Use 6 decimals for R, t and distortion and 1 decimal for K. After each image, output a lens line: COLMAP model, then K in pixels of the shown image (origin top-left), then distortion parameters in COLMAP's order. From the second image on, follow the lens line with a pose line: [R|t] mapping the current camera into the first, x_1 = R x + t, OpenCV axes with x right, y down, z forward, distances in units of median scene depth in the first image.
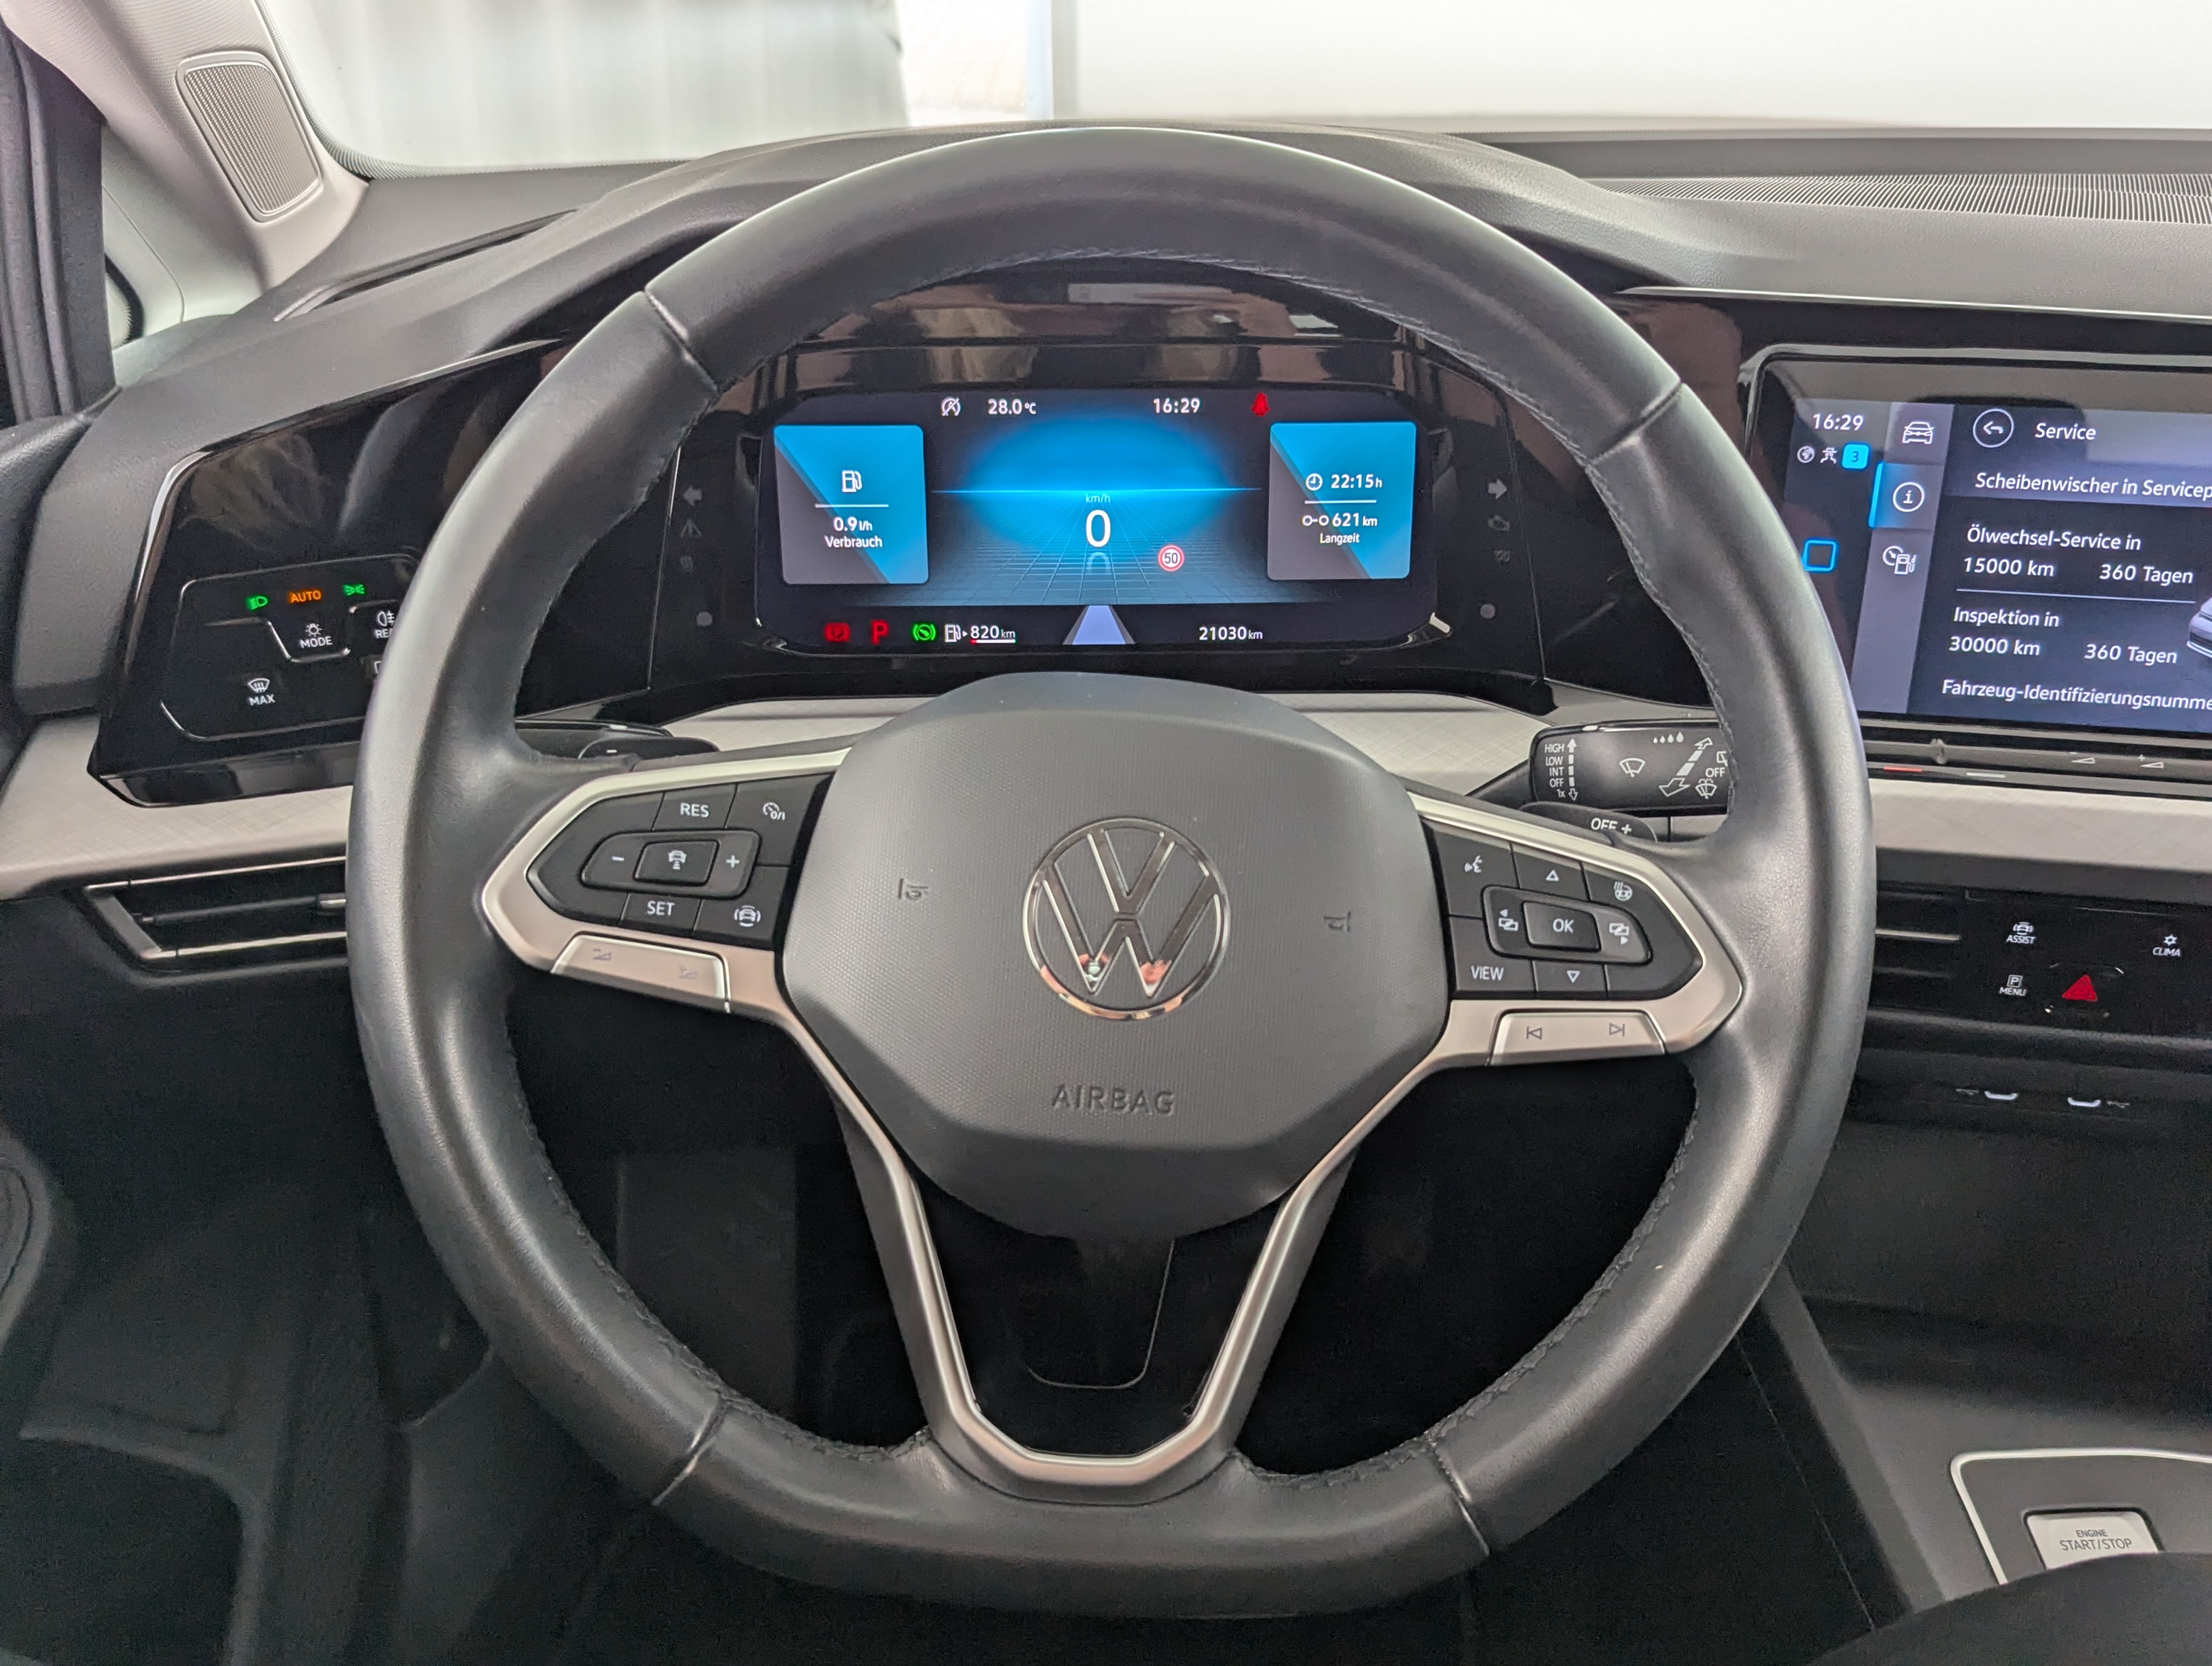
lens RADIAL K [[2010.7, 0, 1106.0], [0, 2010.7, 833.0], [0, 0, 1]] dist [0.117648, -0.125281]
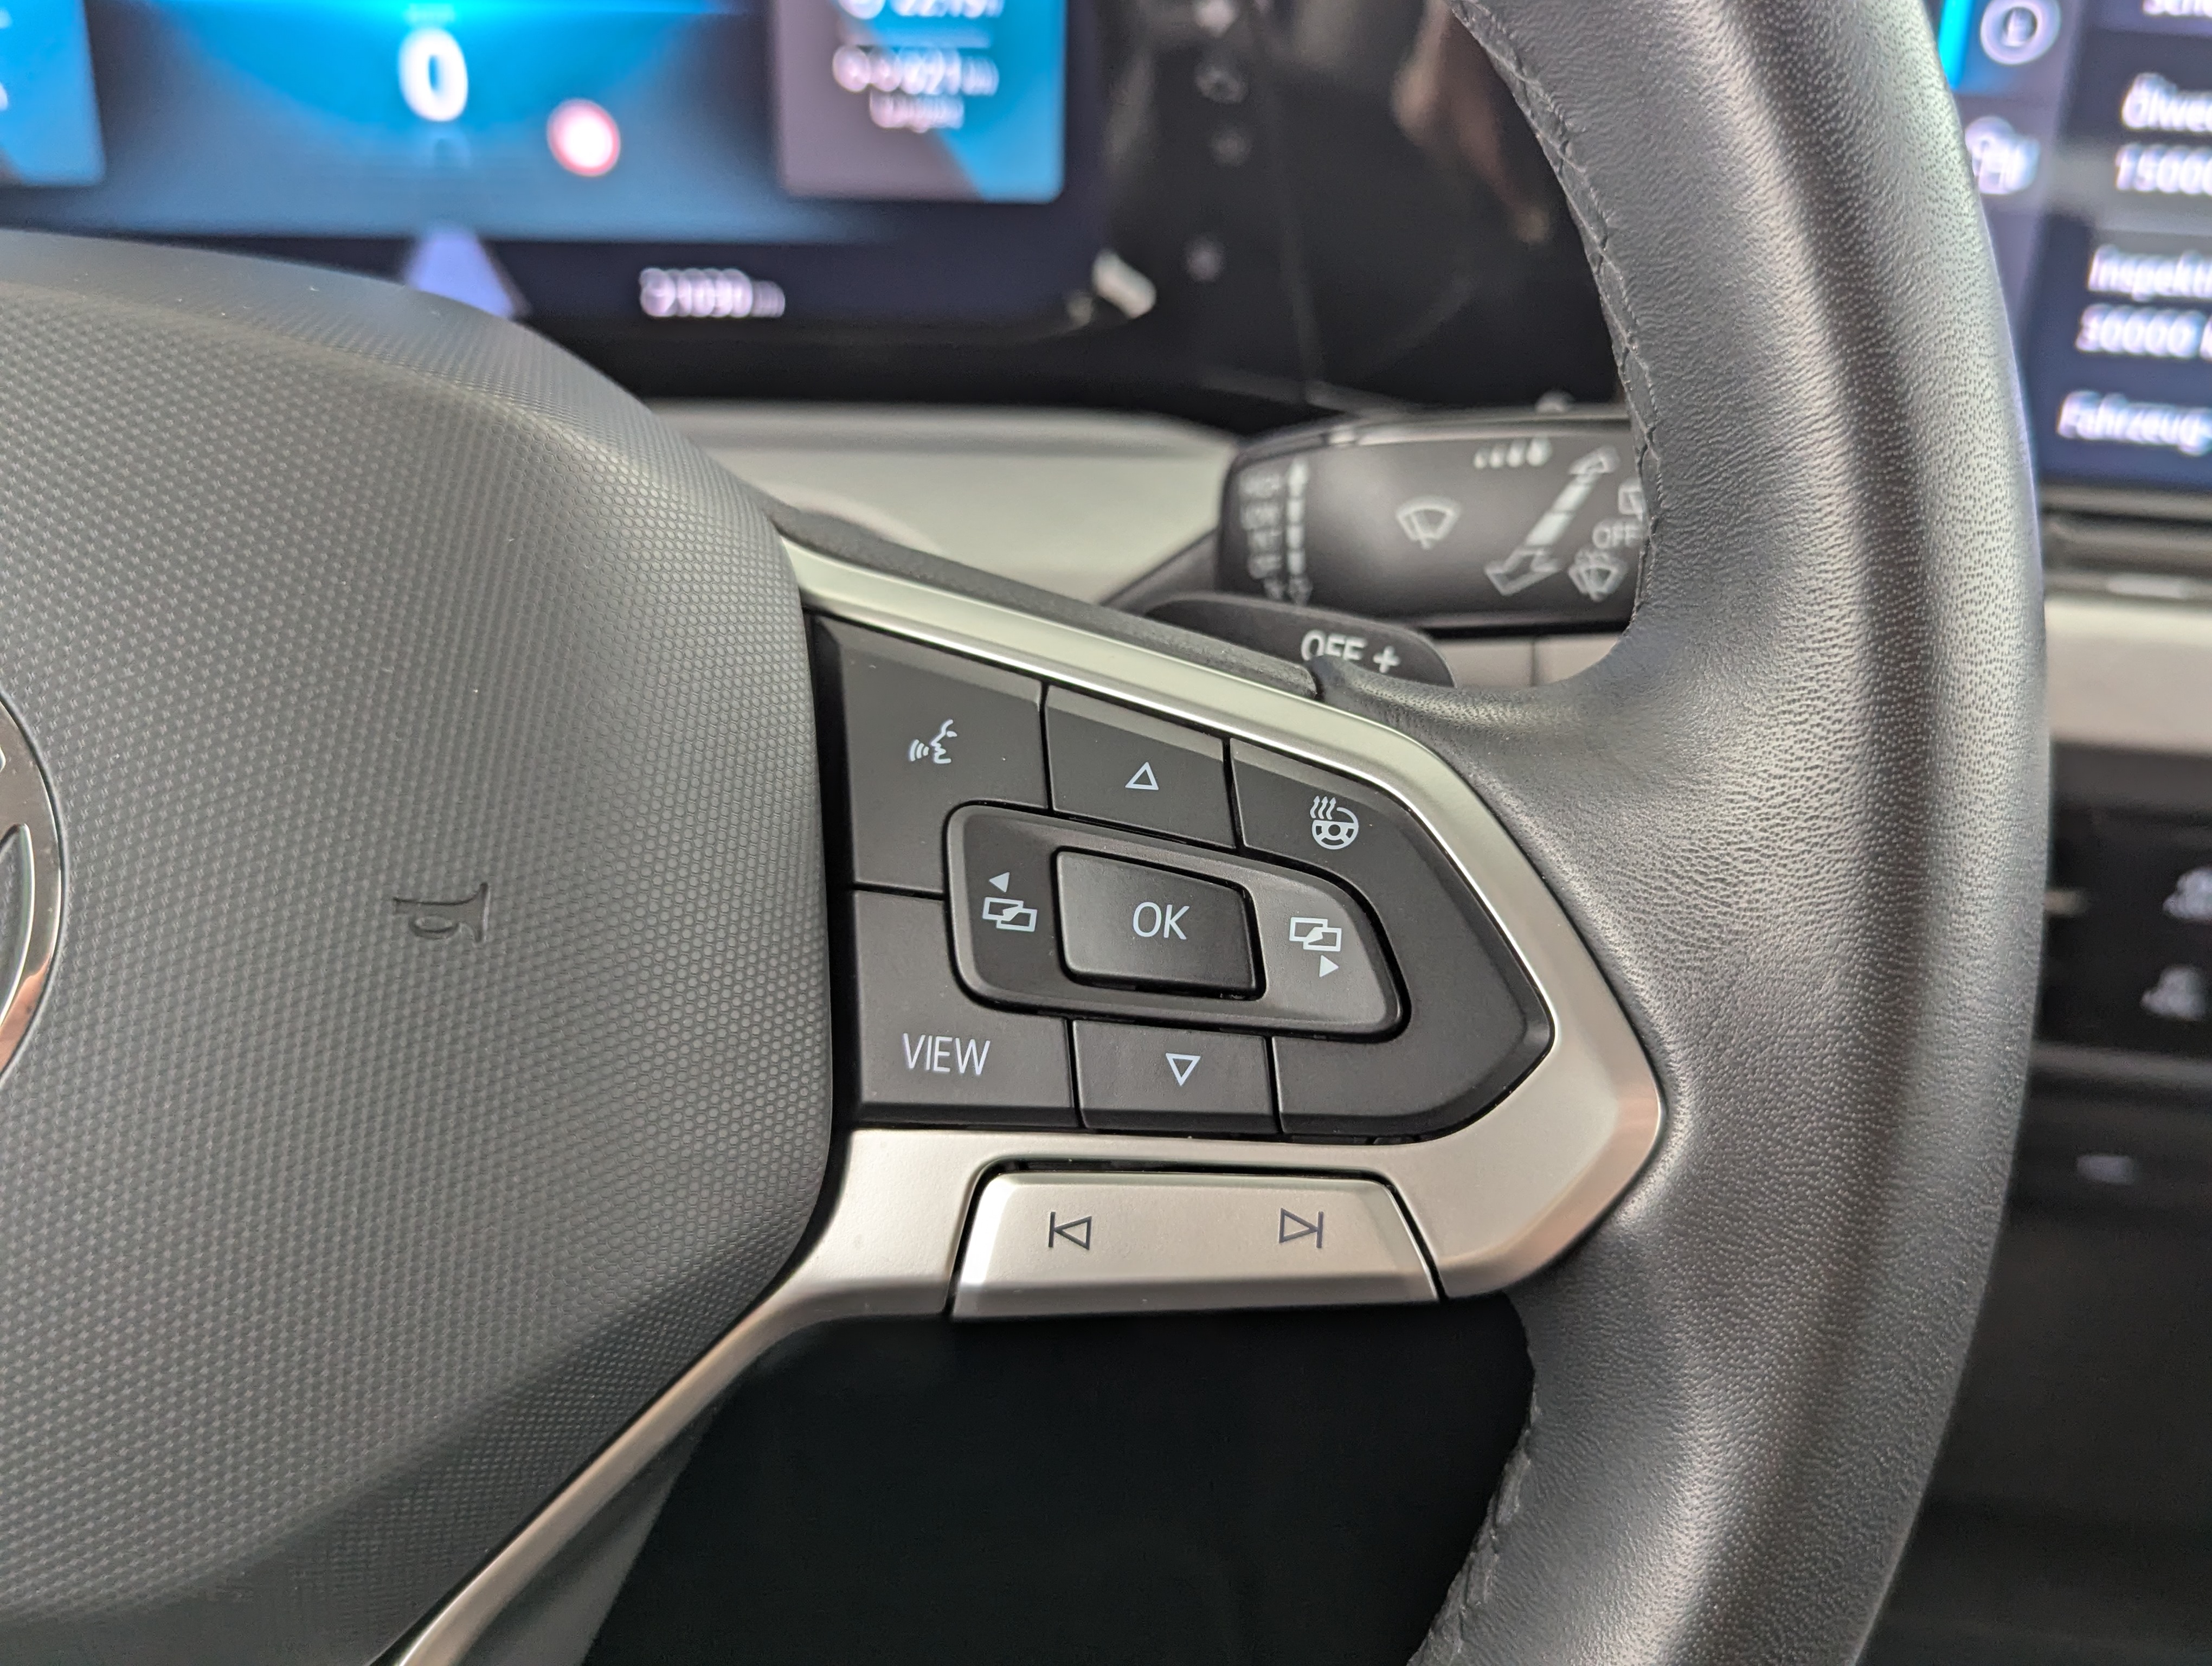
lens RADIAL K [[2010.7, 0, 1106.0], [0, 2010.7, 833.0], [0, 0, 1]] dist [0.117648, -0.125281]
pose [[0.999424, 0.008953, 0.032733, 0.204103], [-0.010655, 0.998580, 0.052189, 0.012844], [-0.032220, -0.052508, 0.998101, 0.653707]]
